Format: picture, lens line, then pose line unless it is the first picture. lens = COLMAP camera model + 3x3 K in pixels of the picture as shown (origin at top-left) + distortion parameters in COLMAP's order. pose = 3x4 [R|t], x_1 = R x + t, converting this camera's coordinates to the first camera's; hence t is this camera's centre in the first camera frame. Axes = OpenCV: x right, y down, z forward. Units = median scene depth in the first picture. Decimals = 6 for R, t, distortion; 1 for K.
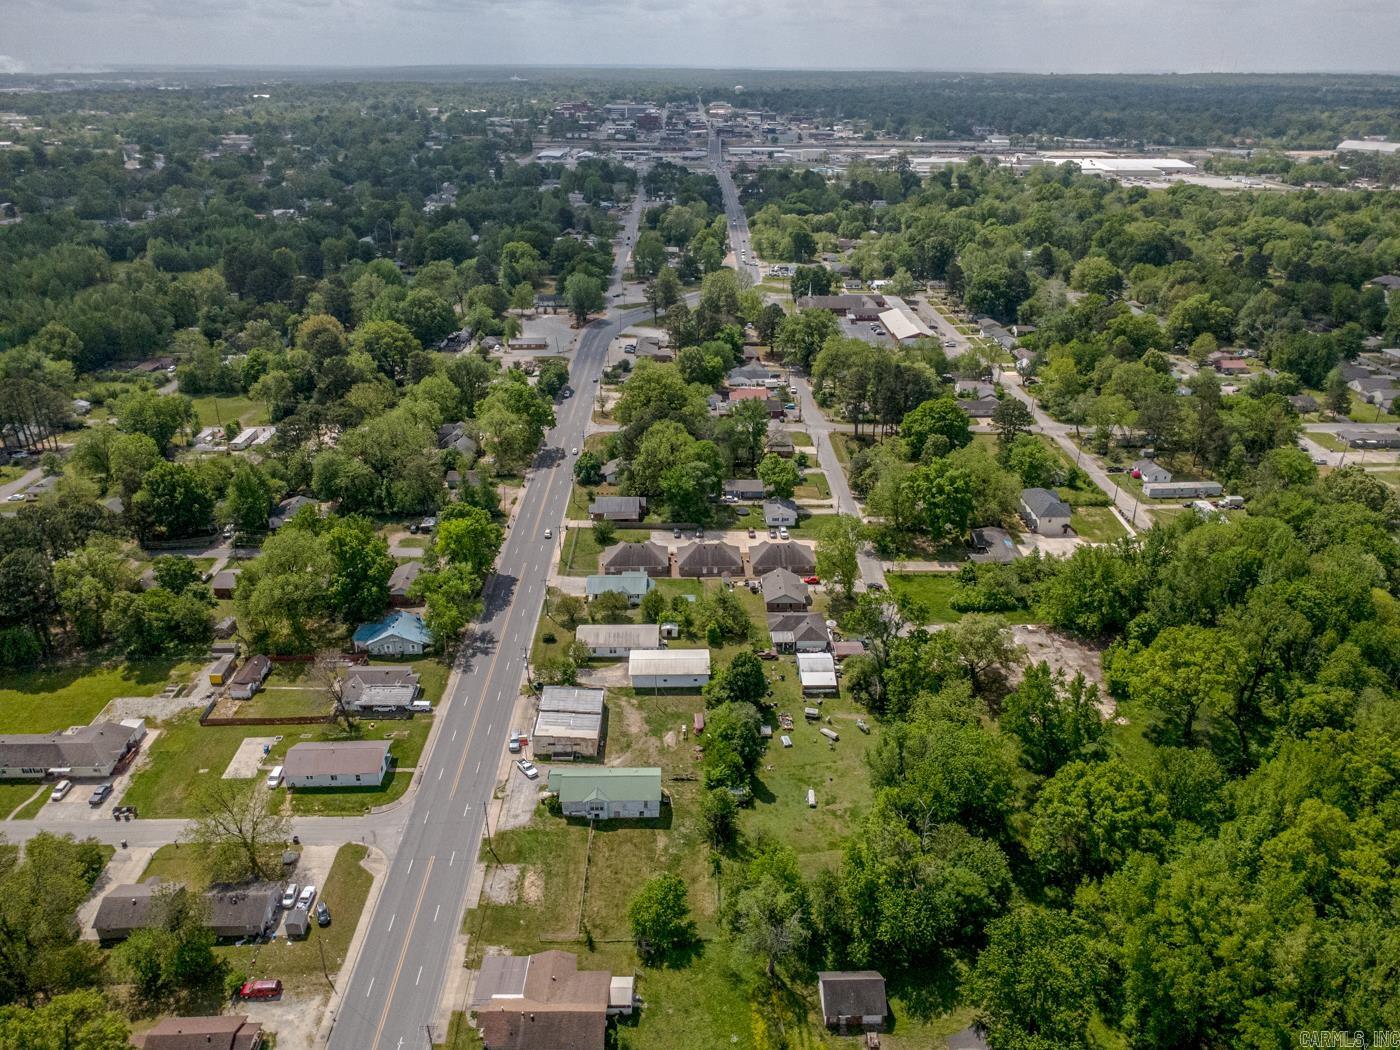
lens RADIAL K [[985.7, 0, 700.0], [0, 985.7, 525.0], [0, 0, 1]] dist [0.003374, 0.003705]
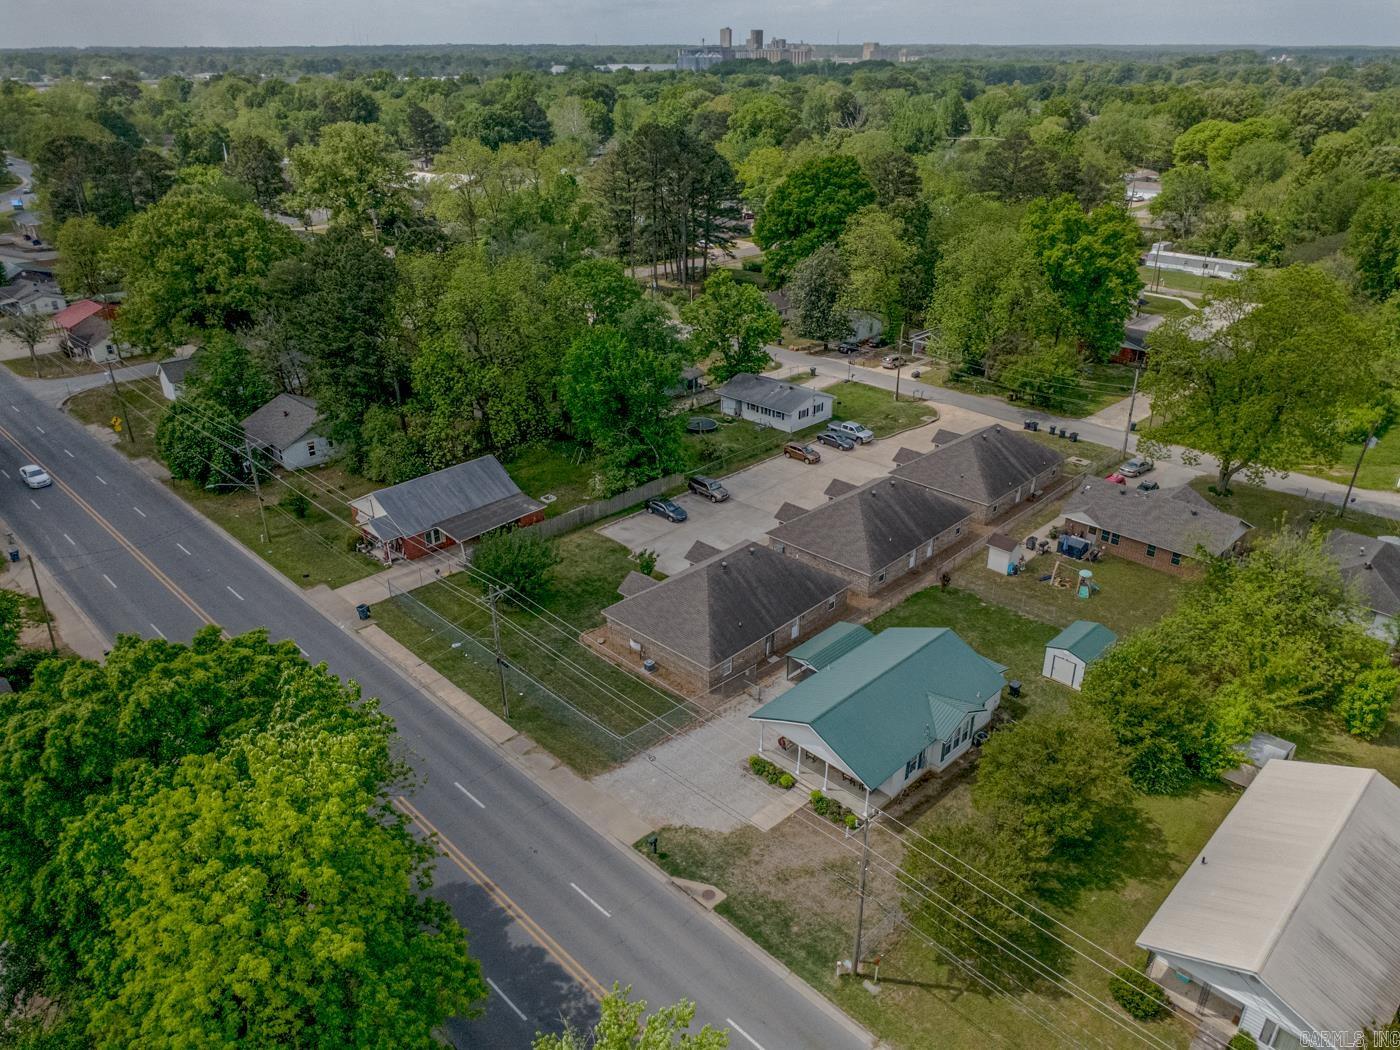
lens RADIAL K [[985.7, 0, 700.0], [0, 985.7, 525.0], [0, 0, 1]] dist [0.003374, 0.003705]
pose [[0.718953, -0.311650, 0.621273, -0.234923], [0.305857, 0.944504, 0.119847, -0.025219], [-0.624145, 0.103856, 0.774375, 0.733780]]
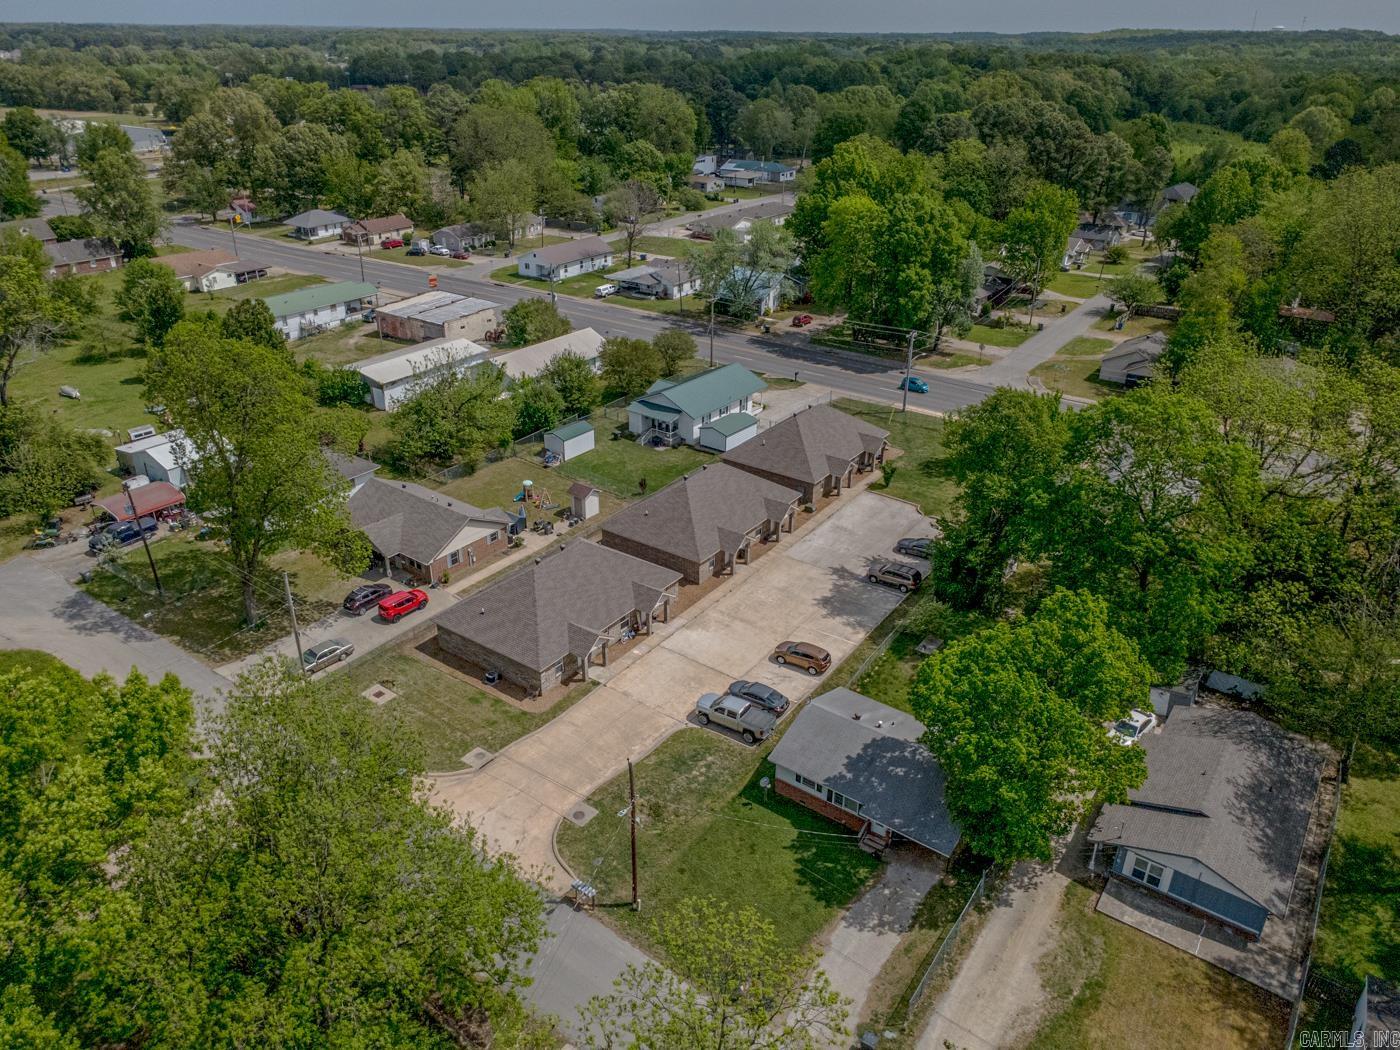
lens RADIAL K [[985.7, 0, 700.0], [0, 985.7, 525.0], [0, 0, 1]] dist [0.003374, 0.003705]
pose [[-0.610292, 0.347839, -0.711724, 0.248258], [-0.346383, 0.690829, 0.634645, -0.176955], [0.712434, 0.633848, -0.301121, 1.052696]]
